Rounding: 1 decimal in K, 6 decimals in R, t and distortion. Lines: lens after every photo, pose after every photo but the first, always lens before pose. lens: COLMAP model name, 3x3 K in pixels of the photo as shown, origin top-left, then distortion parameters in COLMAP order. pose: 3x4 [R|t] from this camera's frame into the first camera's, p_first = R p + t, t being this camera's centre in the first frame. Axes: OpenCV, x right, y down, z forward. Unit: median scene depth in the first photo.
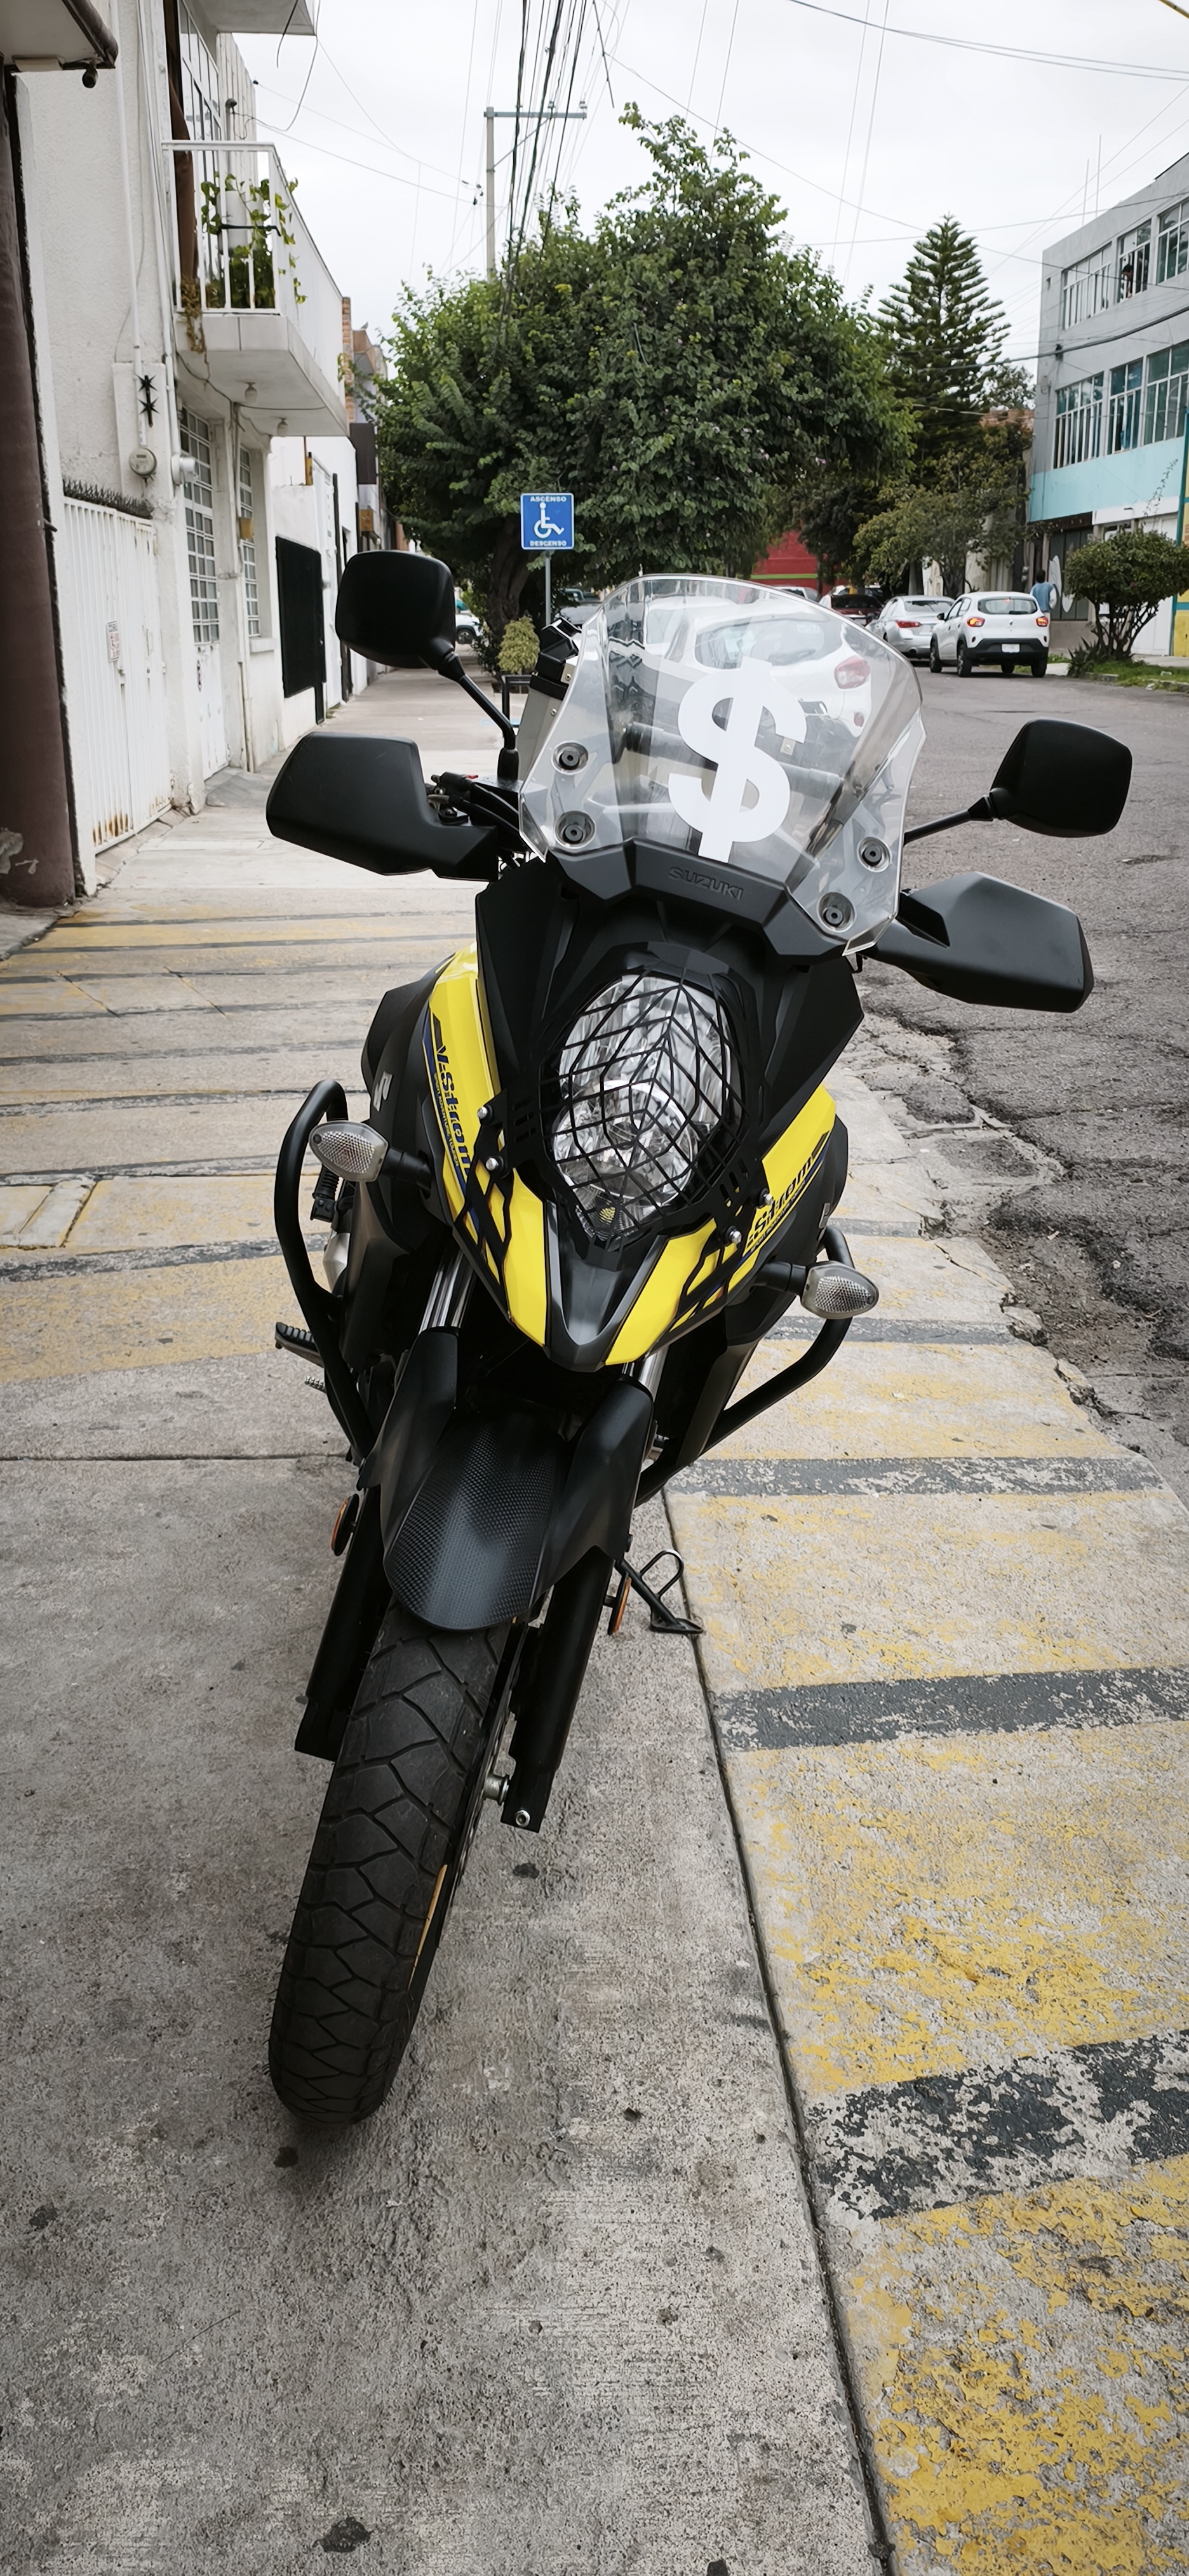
lens RADIAL K [[2064.2, 0, 564.7], [0, 2064.2, 1261.3], [0, 0, 1]] dist [0.066971, -0.096664]
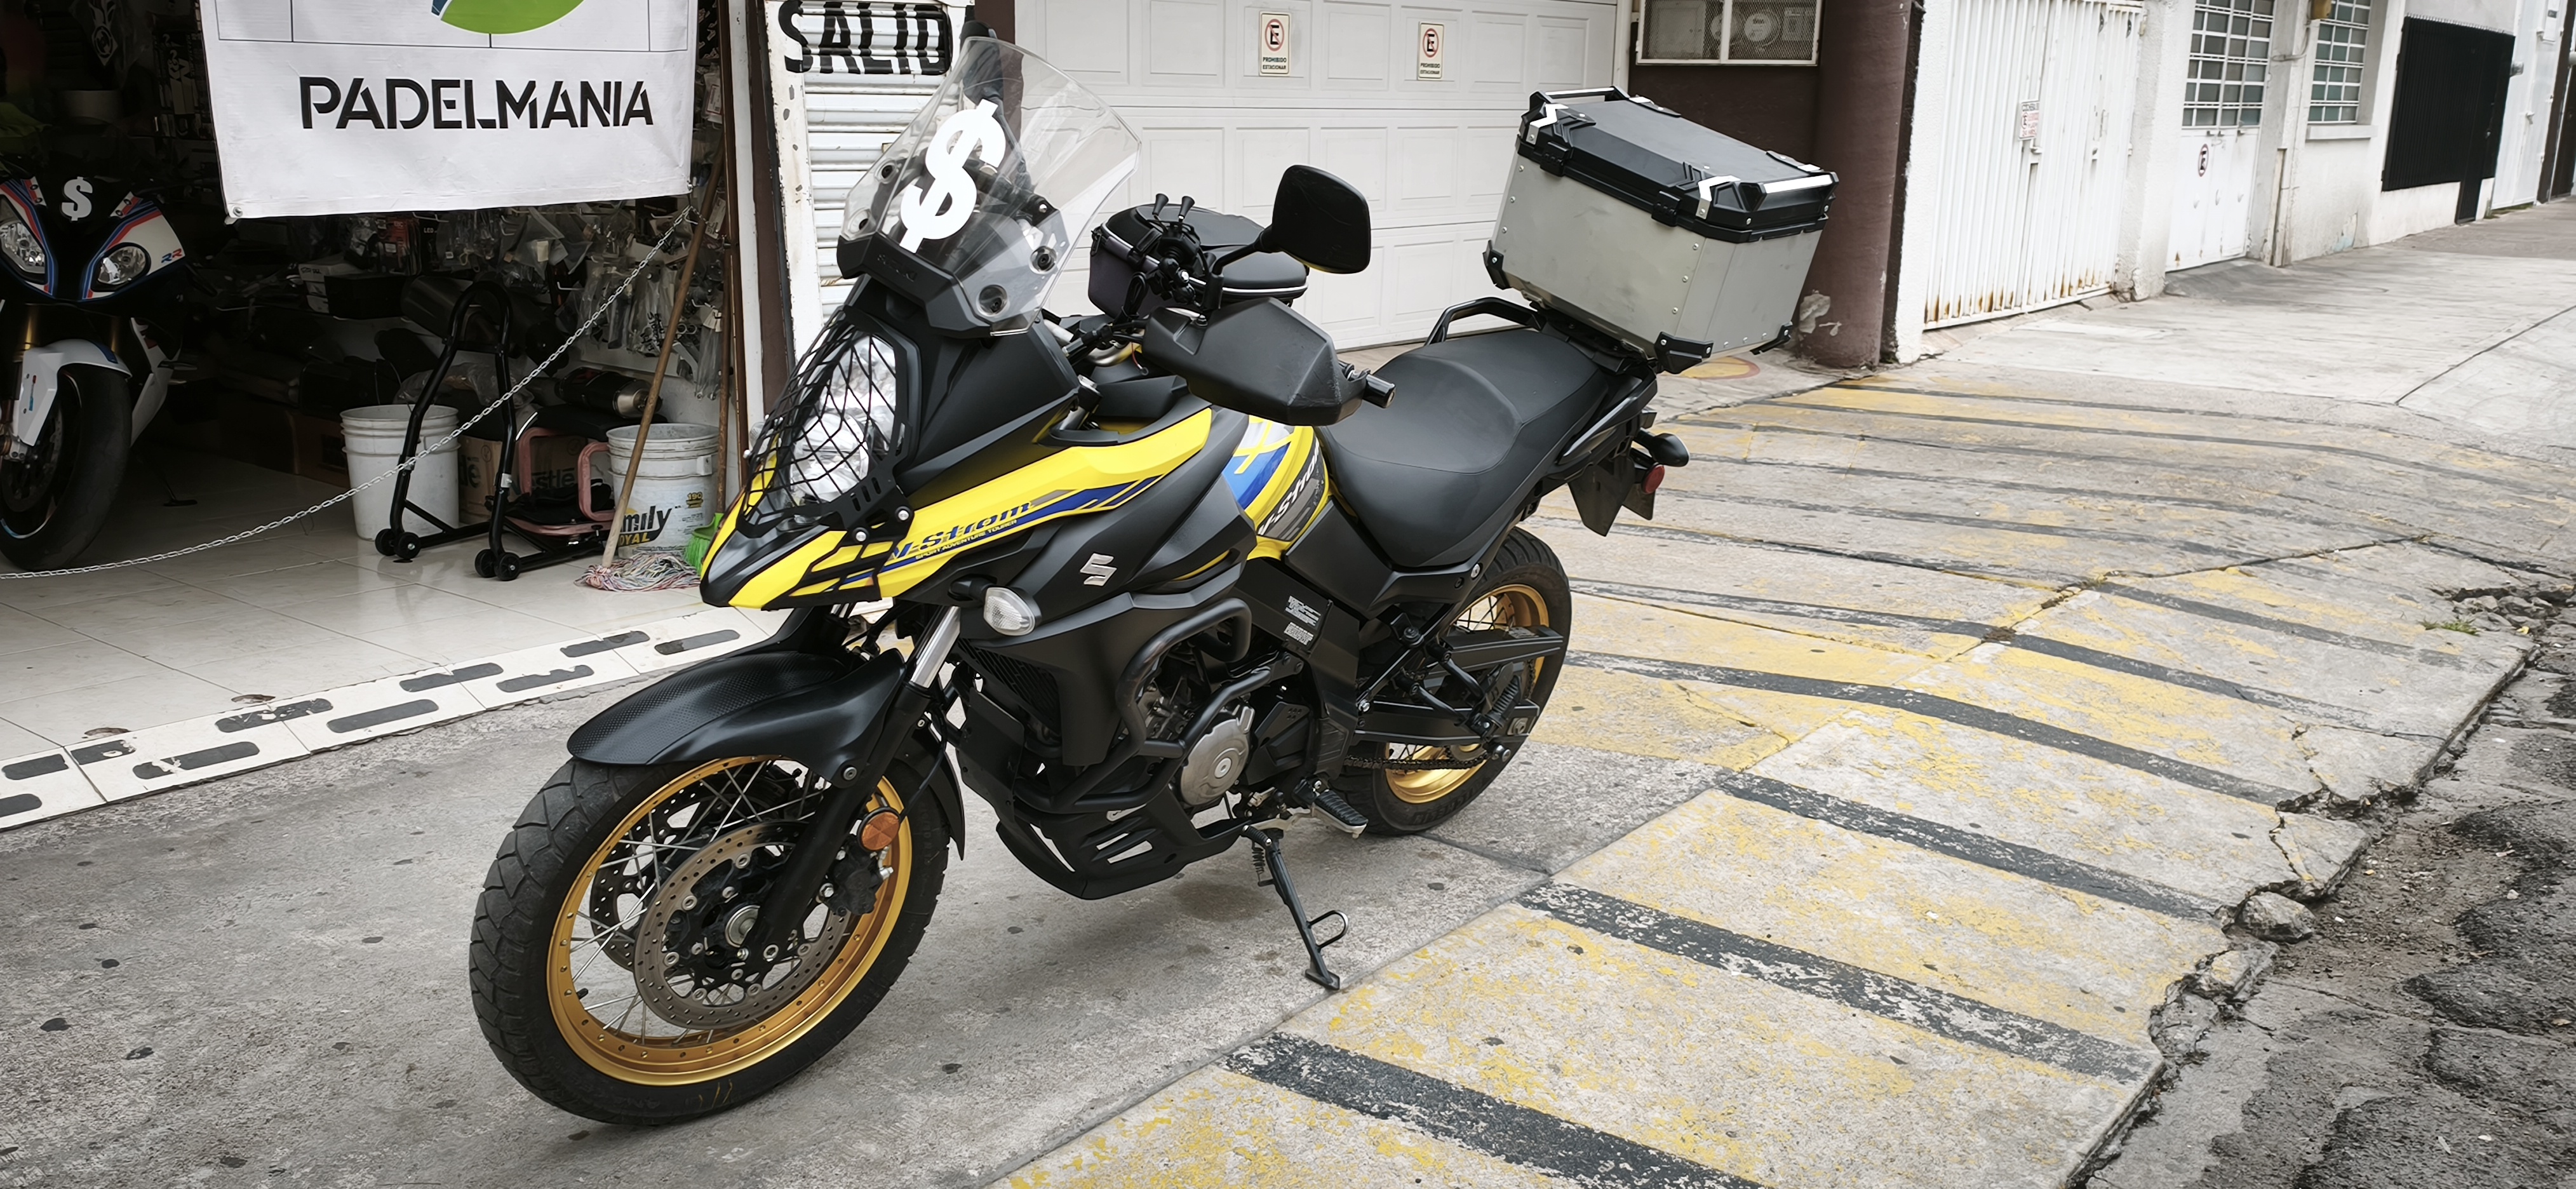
lens RADIAL K [[2064.2, 0, 1241.7], [0, 2064.2, 599.8], [0, 0, 1]] dist [0.066971, -0.096664]
pose [[0.753307, 0.174852, -0.634000, 0.682686], [-0.215307, 0.976453, 0.013473, -0.026221], [0.621427, 0.126355, 0.773216, 0.094733]]
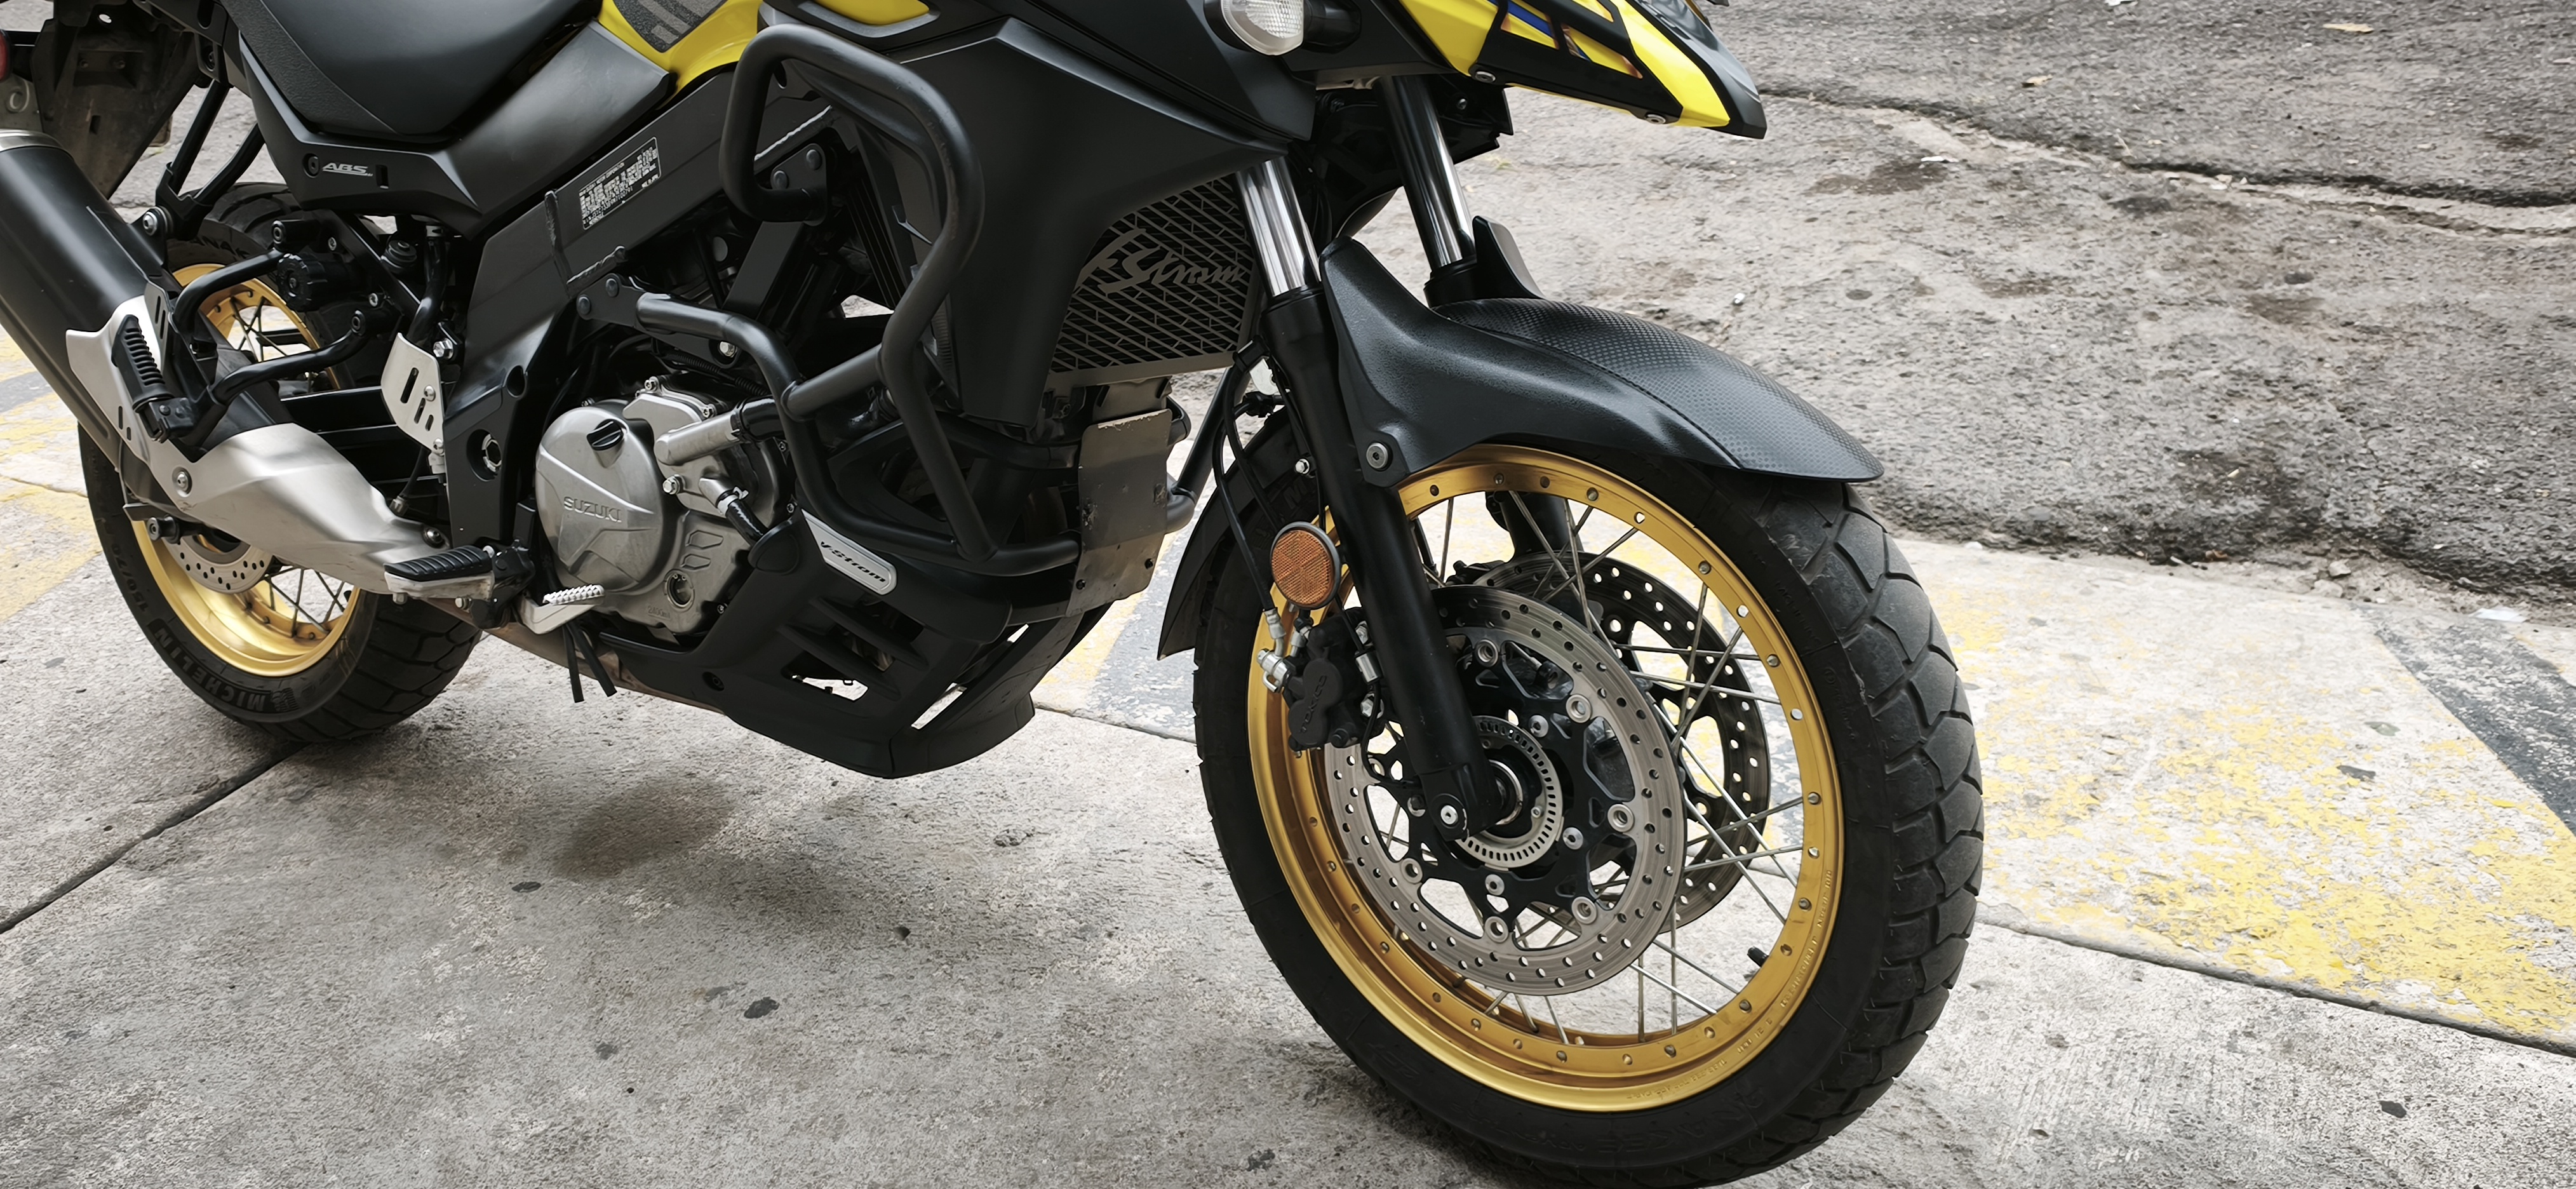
lens RADIAL K [[2064.2, 0, 1251.4], [0, 2064.2, 603.1], [0, 0, 1]] dist [0.066971, -0.096664]
pose [[0.515998, -0.462846, 0.720777, -0.445021], [0.348845, 0.882056, 0.316676, -0.064589], [-0.782338, 0.088036, 0.616601, 0.406907]]
